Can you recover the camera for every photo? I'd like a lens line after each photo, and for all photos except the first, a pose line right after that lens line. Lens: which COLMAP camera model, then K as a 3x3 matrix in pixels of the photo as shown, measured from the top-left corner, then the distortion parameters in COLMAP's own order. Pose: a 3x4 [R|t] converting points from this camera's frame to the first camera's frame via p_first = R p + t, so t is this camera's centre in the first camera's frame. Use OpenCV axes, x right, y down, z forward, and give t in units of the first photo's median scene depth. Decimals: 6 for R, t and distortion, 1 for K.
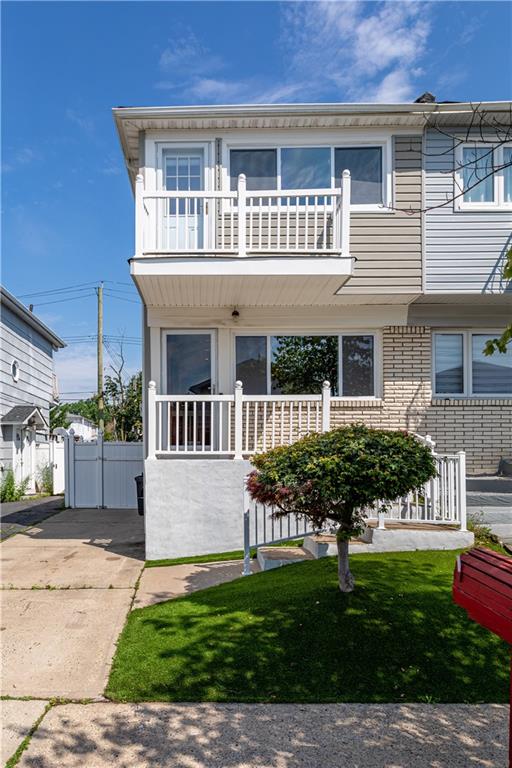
lens RADIAL K [[554.4, 0, 256.0], [0, 554.4, 384.0], [0, 0, 1]] dist [0.005026, 0.001097]
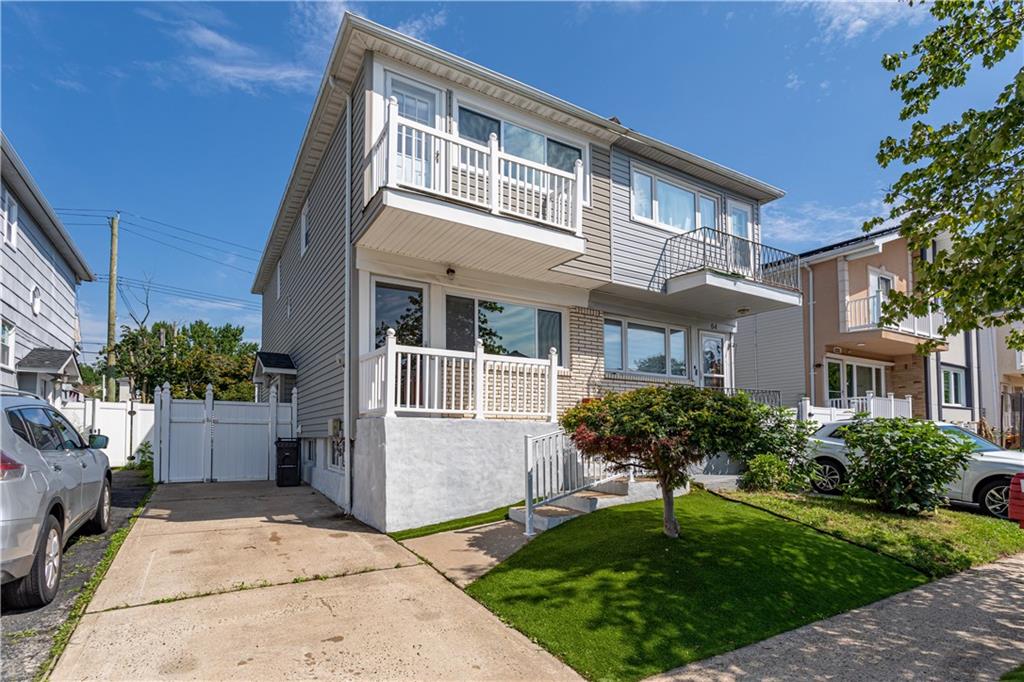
lens RADIAL K [[490.8, 0, 512.6], [0, 490.8, 357.4], [0, 0, 1]] dist [0.000306, 0.000796]
pose [[0.853953, 0.086992, 0.513027, -0.434618], [-0.075357, 0.996208, -0.043490, 0.062170], [-0.514865, -0.001522, 0.857270, 0.236898]]
